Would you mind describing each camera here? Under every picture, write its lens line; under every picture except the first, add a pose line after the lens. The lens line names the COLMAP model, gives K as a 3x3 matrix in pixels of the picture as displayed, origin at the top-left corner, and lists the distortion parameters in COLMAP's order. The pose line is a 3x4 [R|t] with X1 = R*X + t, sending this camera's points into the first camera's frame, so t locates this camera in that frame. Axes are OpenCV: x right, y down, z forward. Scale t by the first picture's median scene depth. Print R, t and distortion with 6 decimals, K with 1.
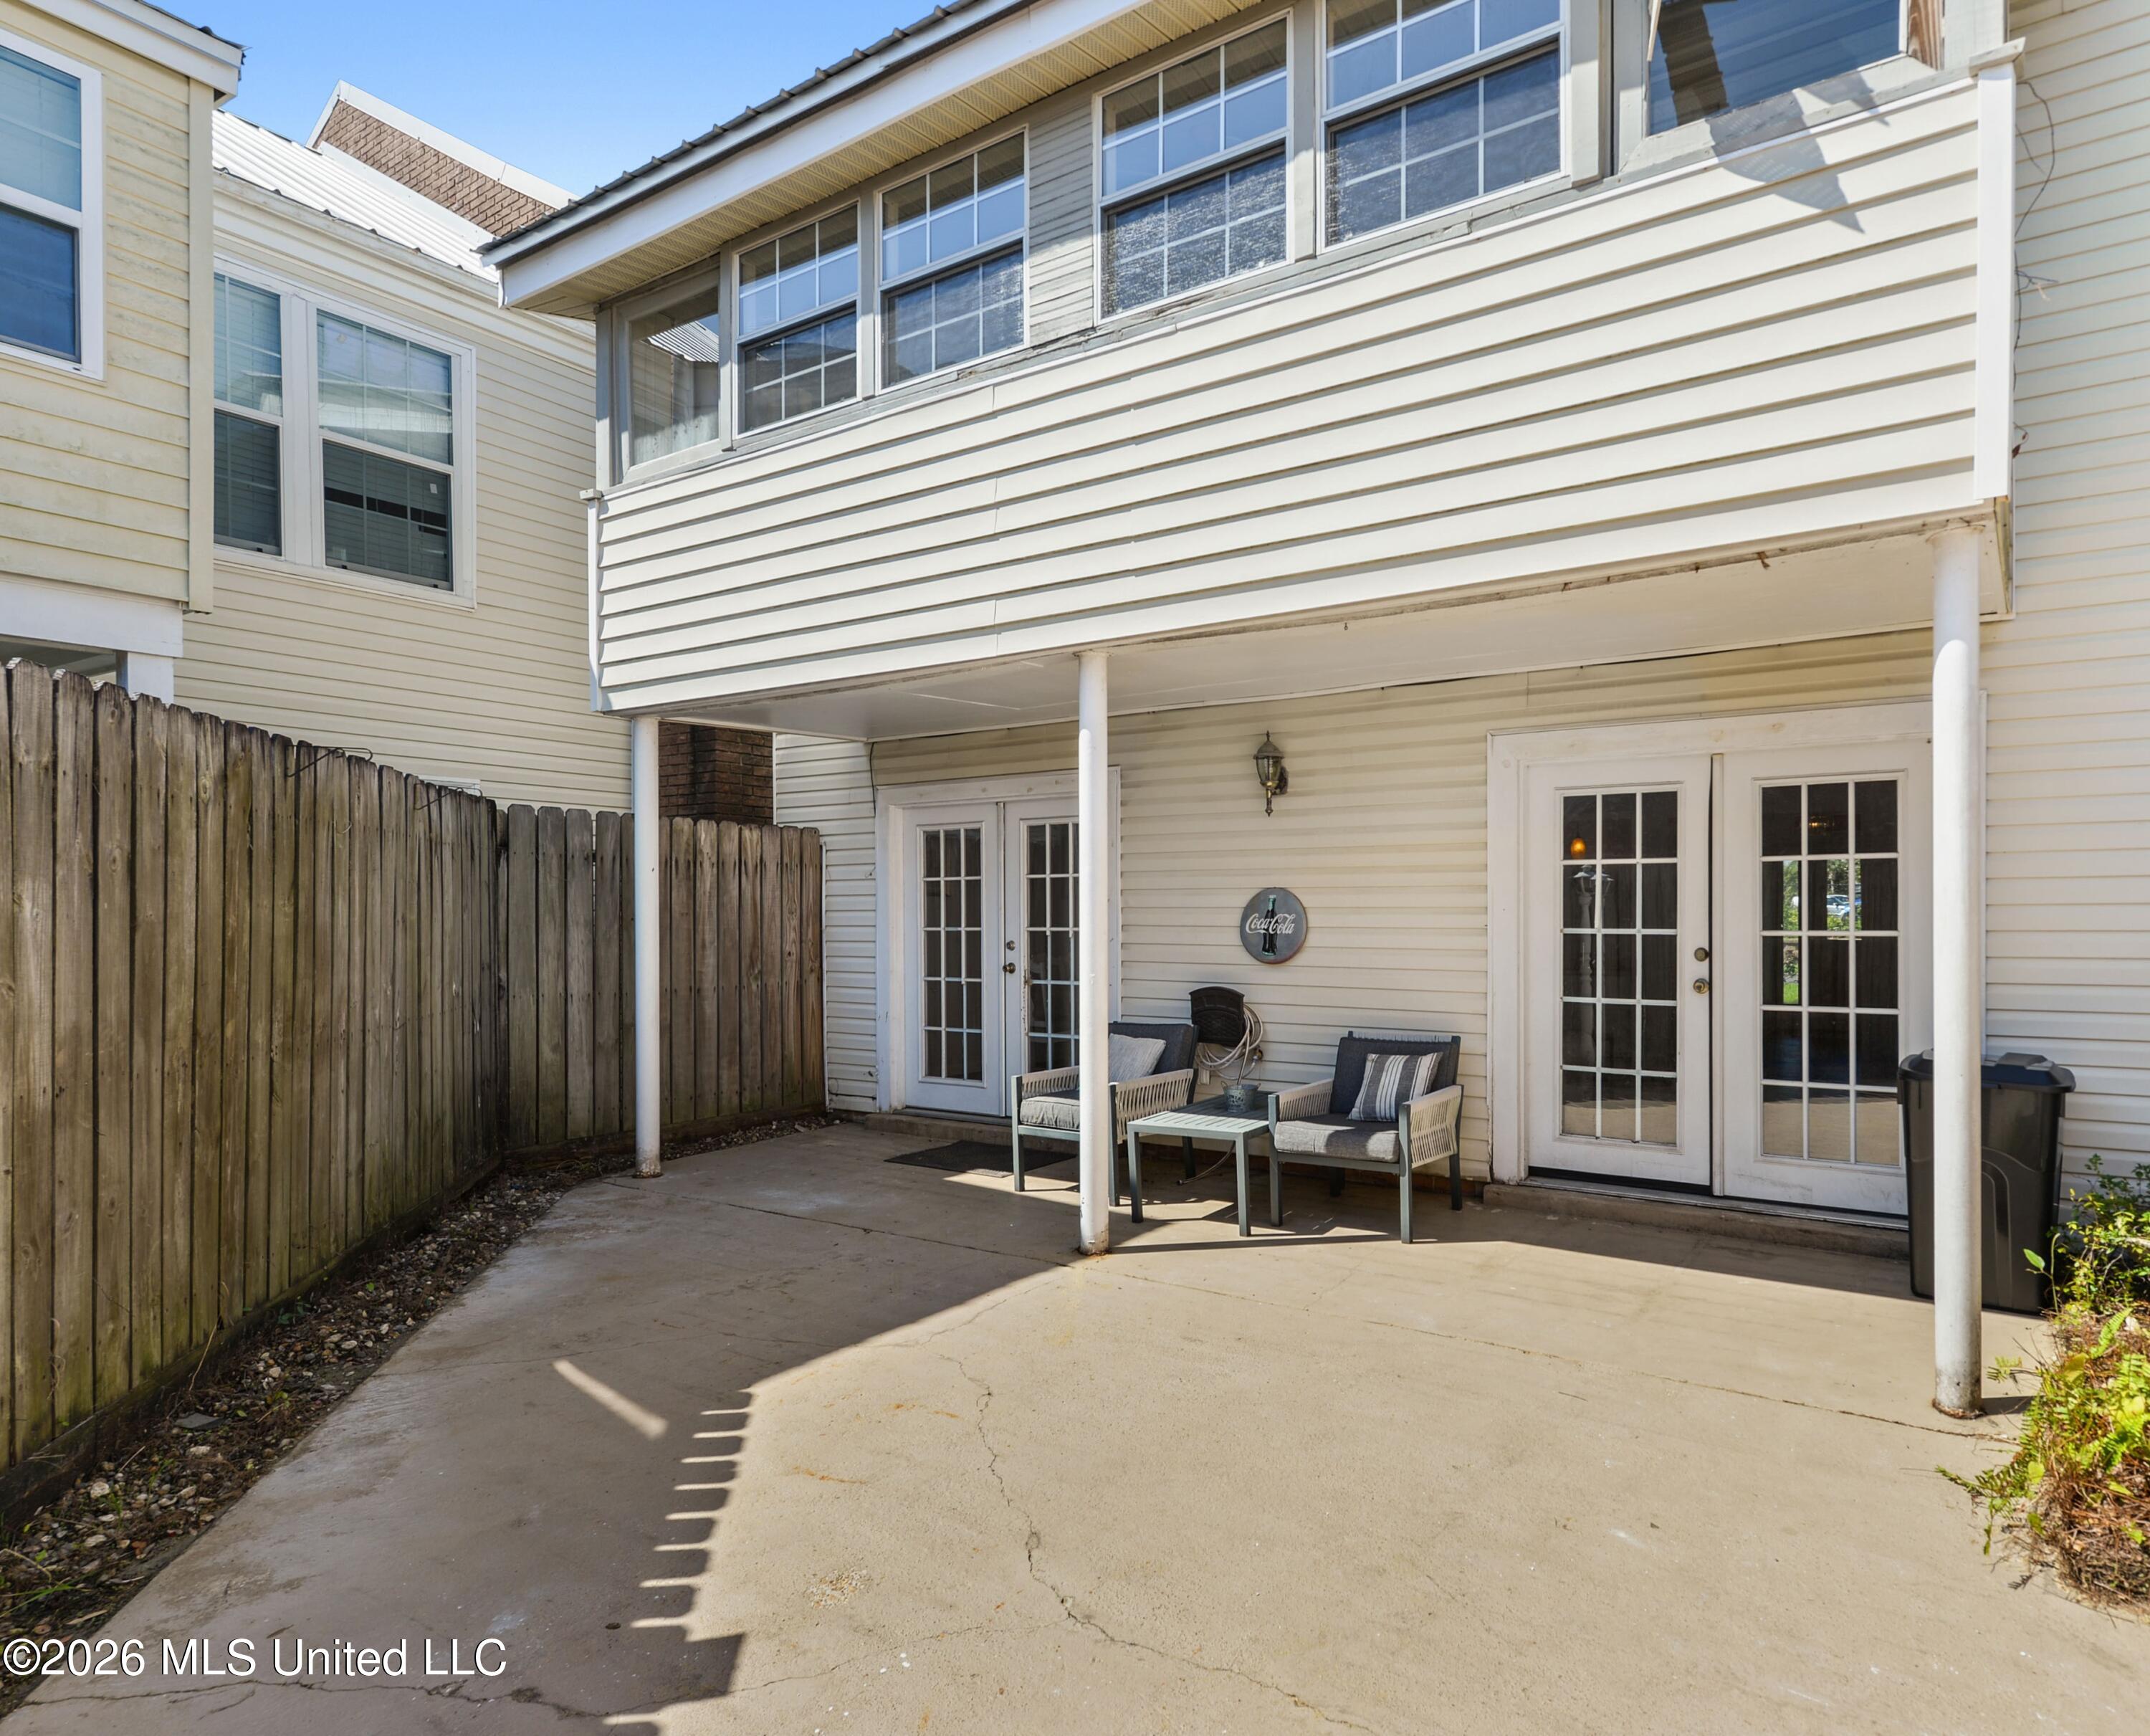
lens RADIAL K [[717.3, 0, 1077.8], [0, 717.3, 911.7], [0, 0, 1]] dist [-0.000431, -0.000087]
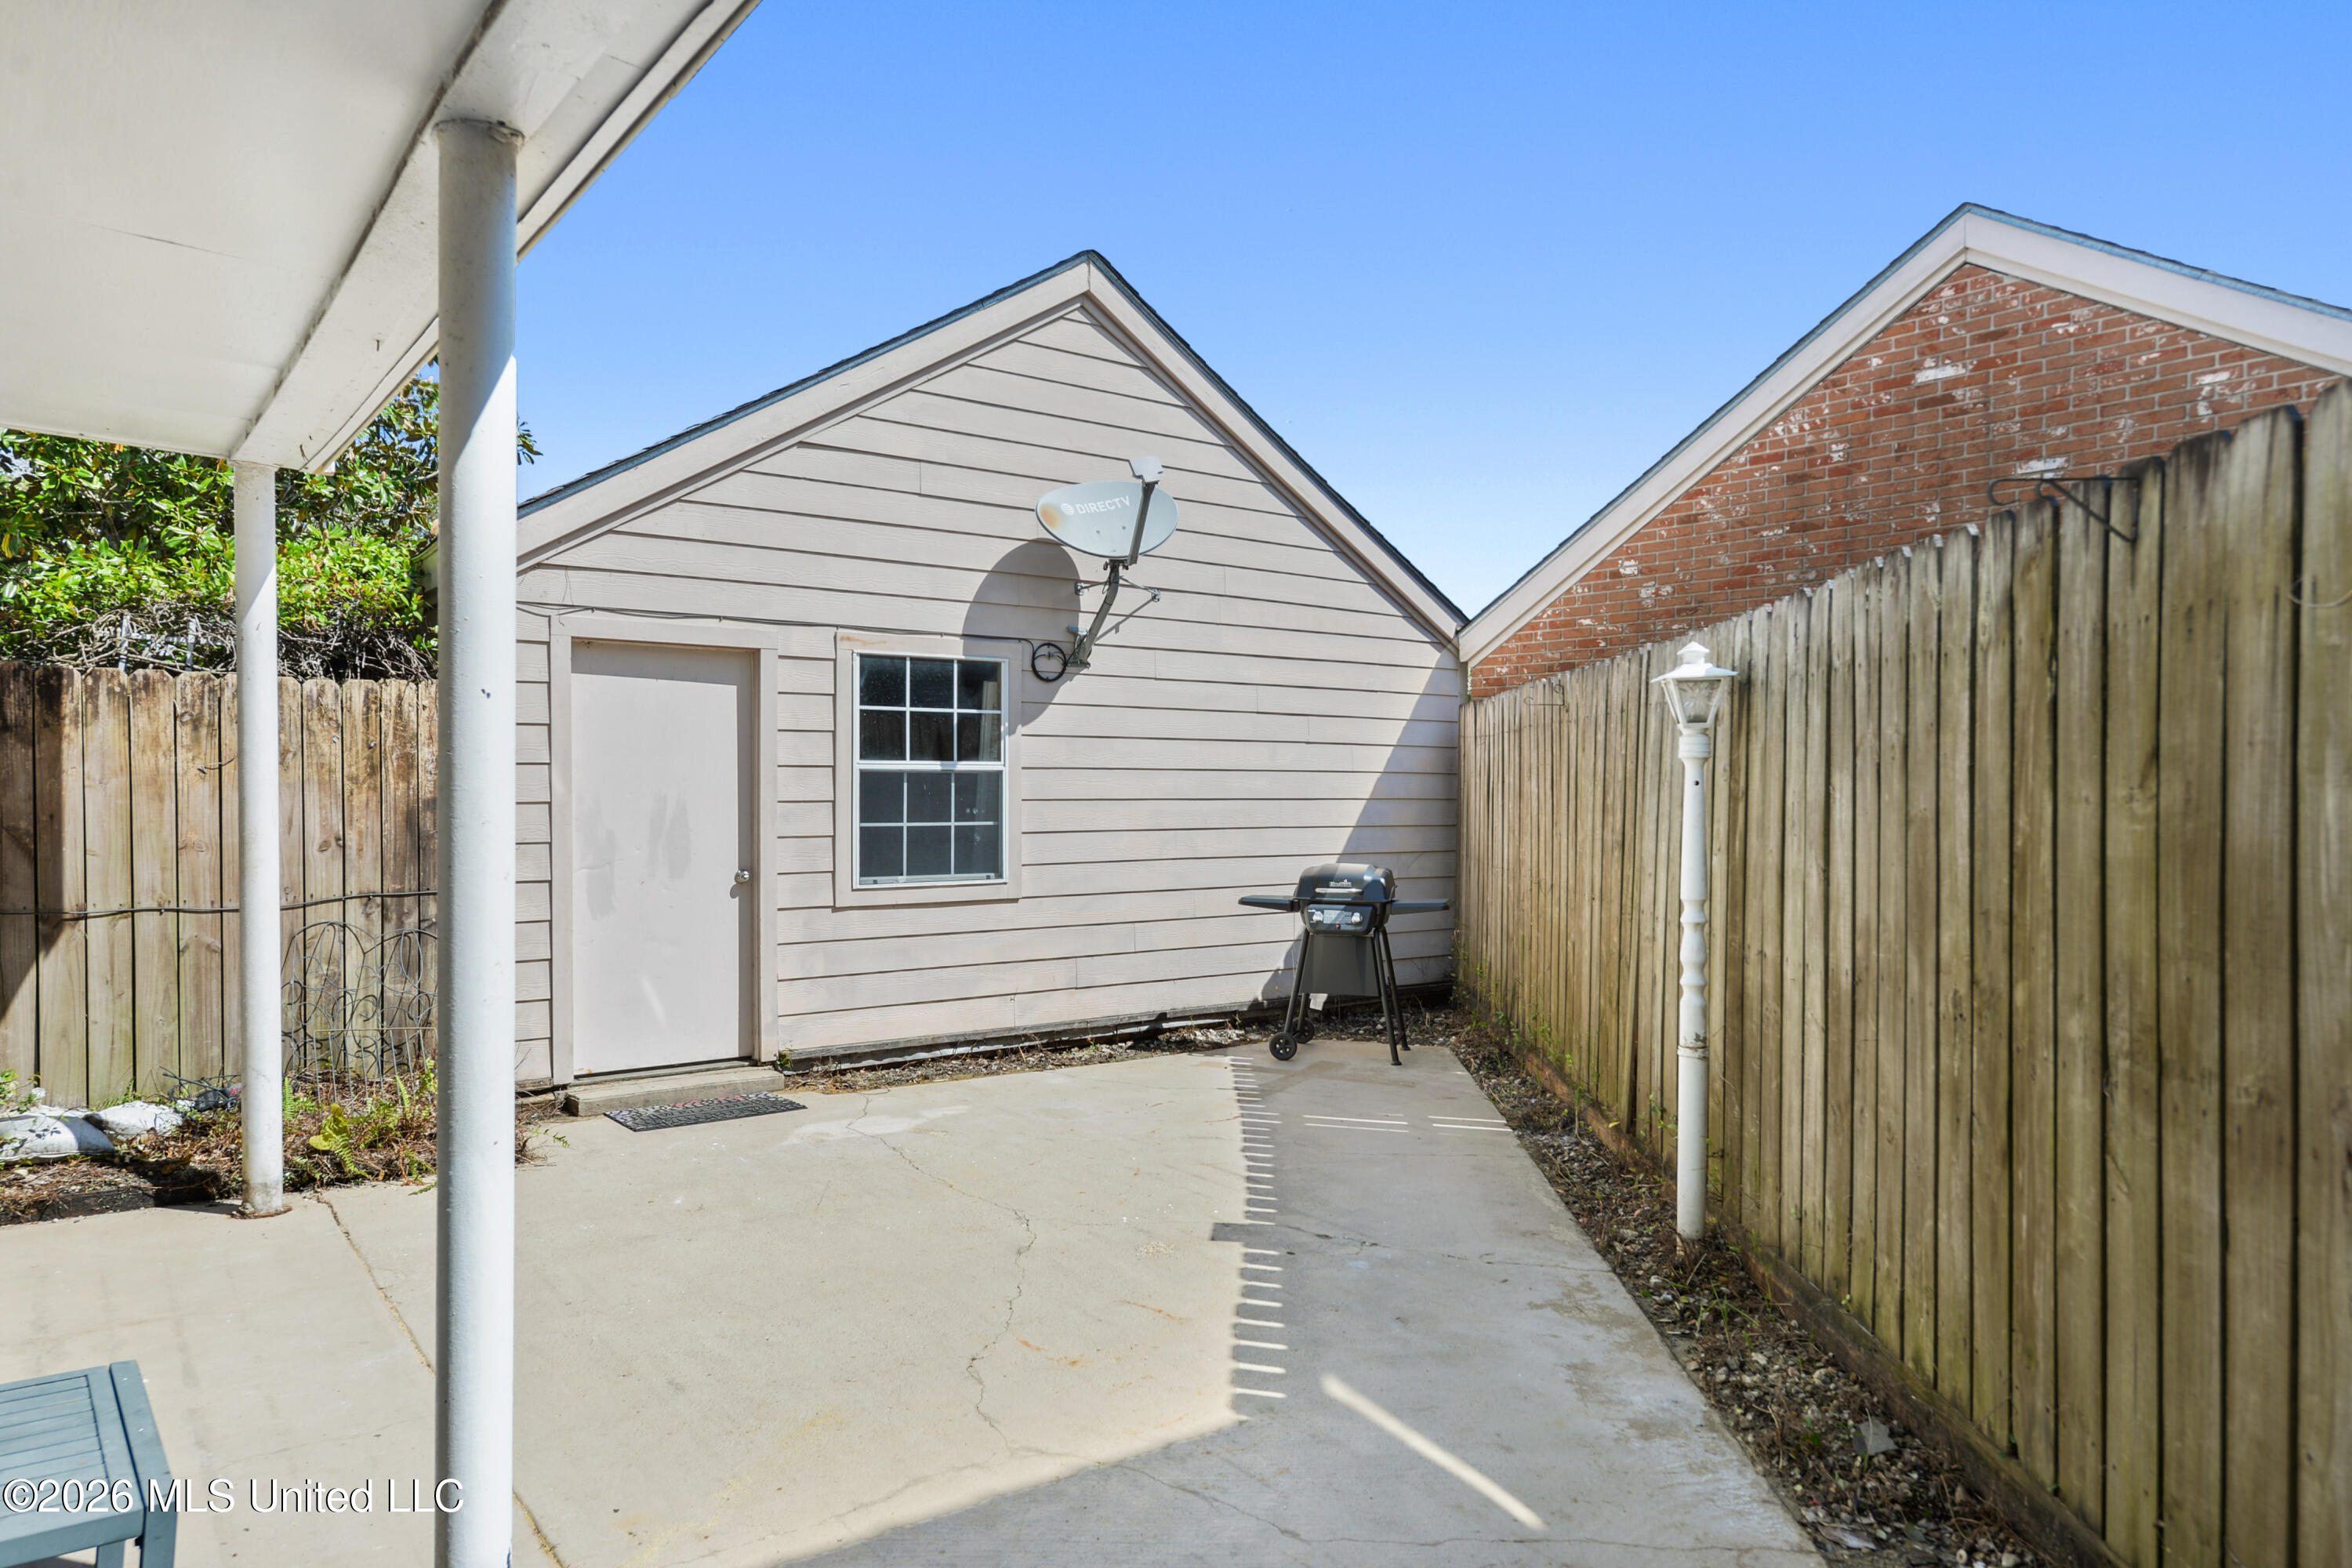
lens RADIAL K [[1609.4, 0, 1176.0], [0, 1609.4, 784.0], [0, 0, 1]] dist [-0.001680, -0.000866]
pose [[-0.930334, -0.003679, 0.366694, -1.141530], [-0.002245, 0.999988, 0.004335, -0.029122], [-0.366705, 0.003210, -0.930332, 2.922172]]
